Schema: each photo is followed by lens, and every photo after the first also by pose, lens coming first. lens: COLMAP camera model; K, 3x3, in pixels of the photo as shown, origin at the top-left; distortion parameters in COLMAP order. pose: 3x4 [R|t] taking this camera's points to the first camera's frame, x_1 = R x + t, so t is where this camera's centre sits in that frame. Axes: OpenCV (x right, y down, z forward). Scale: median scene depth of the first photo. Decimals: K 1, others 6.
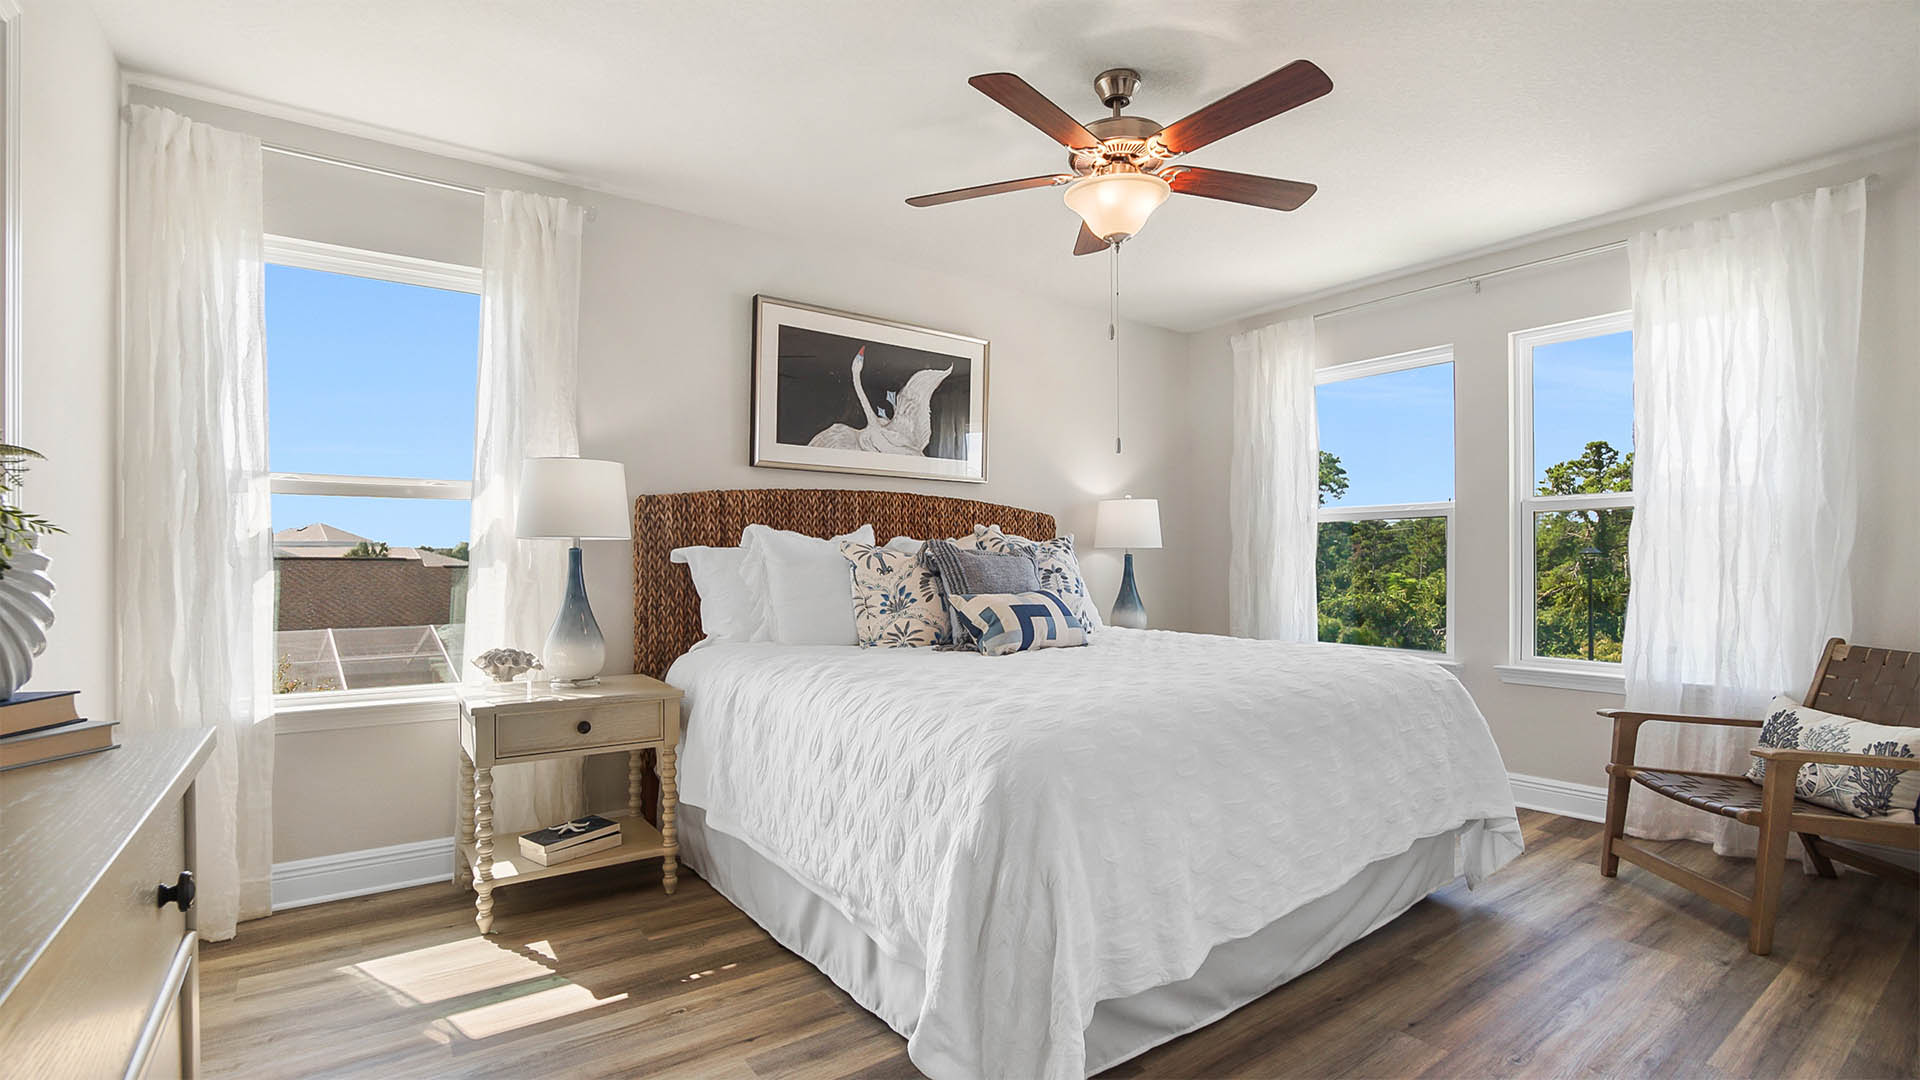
lens RADIAL K [[868.8, 0, 957.7], [0, 868.8, 551.4], [0, 0, 1]] dist [-0.016206, 0.000278]
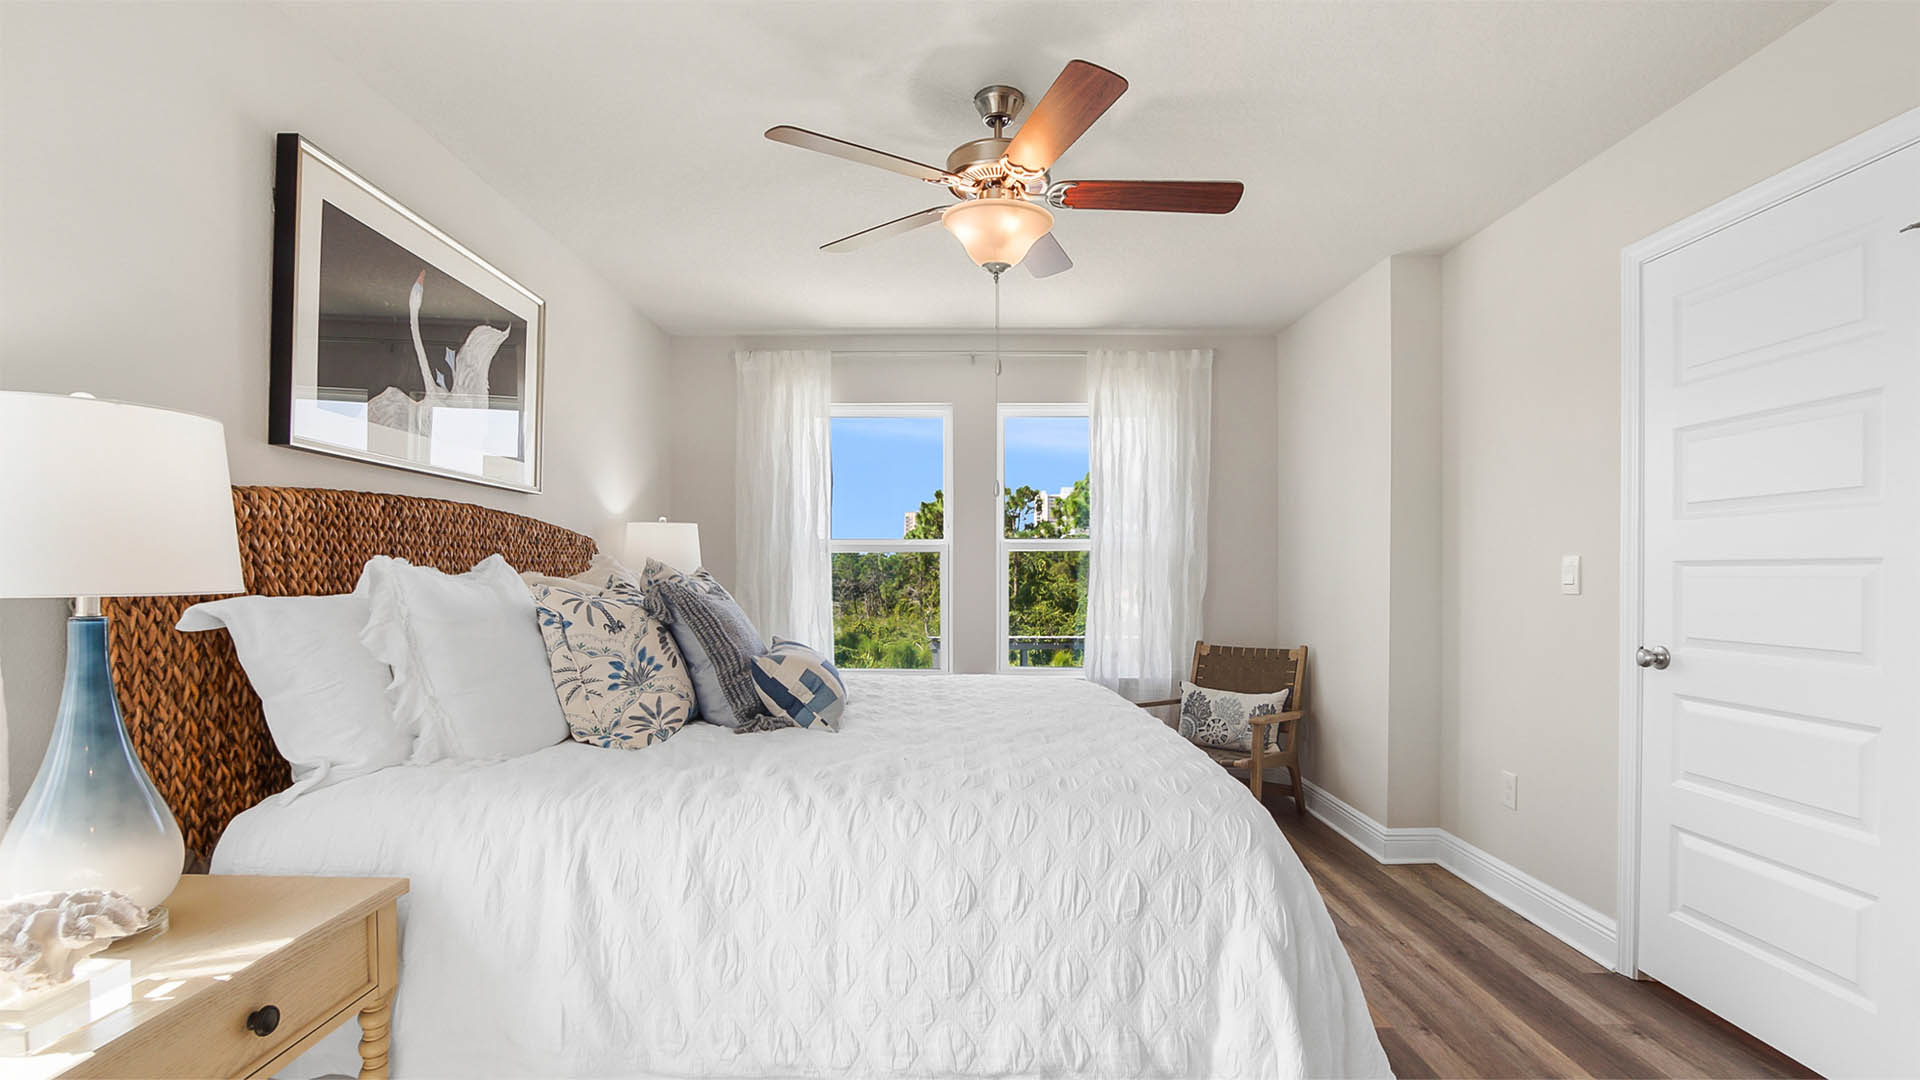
lens RADIAL K [[882.9, 0, 950.6], [0, 882.9, 574.9], [0, 0, 1]] dist [-0.018370, 0.005309]
pose [[0.593903, -0.003513, 0.804529, -0.484080], [-0.010161, 0.999878, 0.011867, -0.030168], [-0.804473, -0.015223, 0.593794, 0.369129]]
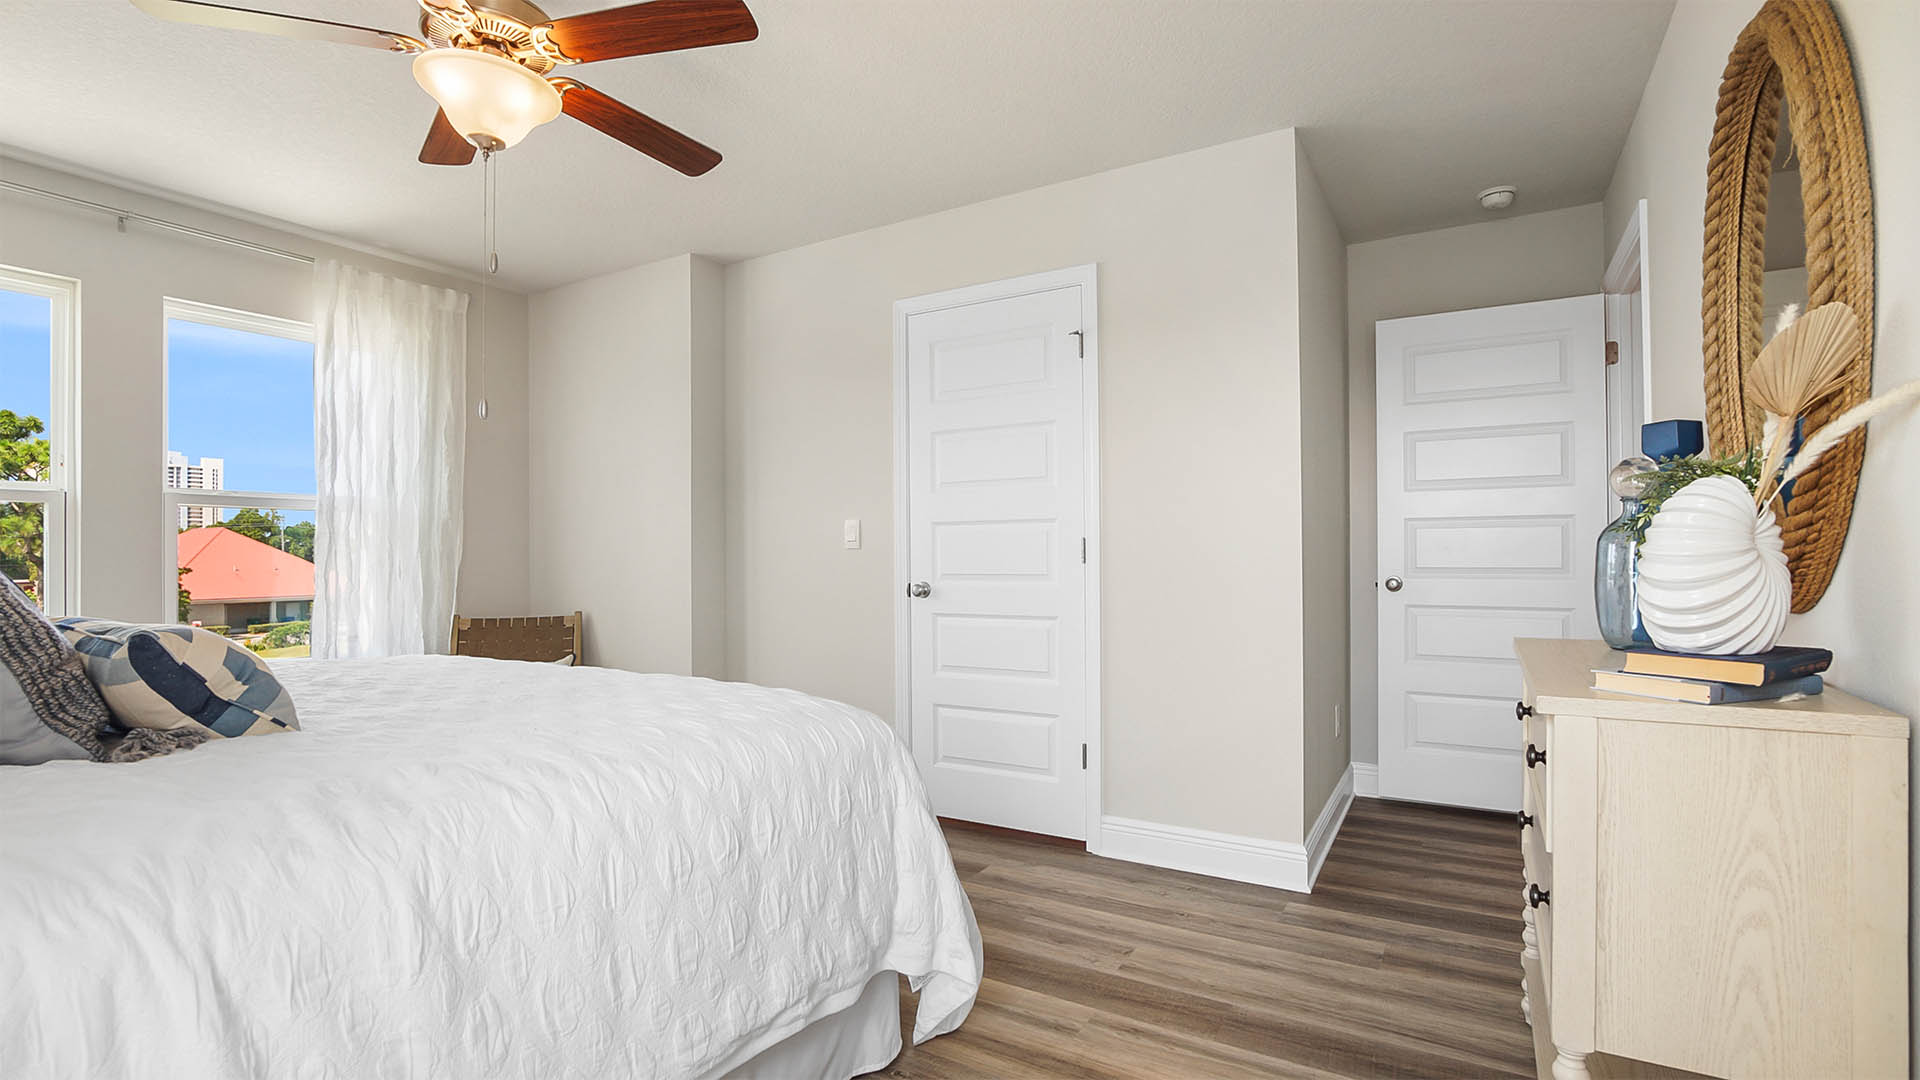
lens RADIAL K [[883.2, 0, 960.0], [0, 883.2, 540.0], [0, 0, 1]] dist [-0.027523, 0.000063]
pose [[-0.388029, 0.020648, 0.921416, -0.546685], [-0.004098, 0.999700, -0.024128, 0.009649], [-0.921638, -0.013138, -0.387828, 0.716544]]
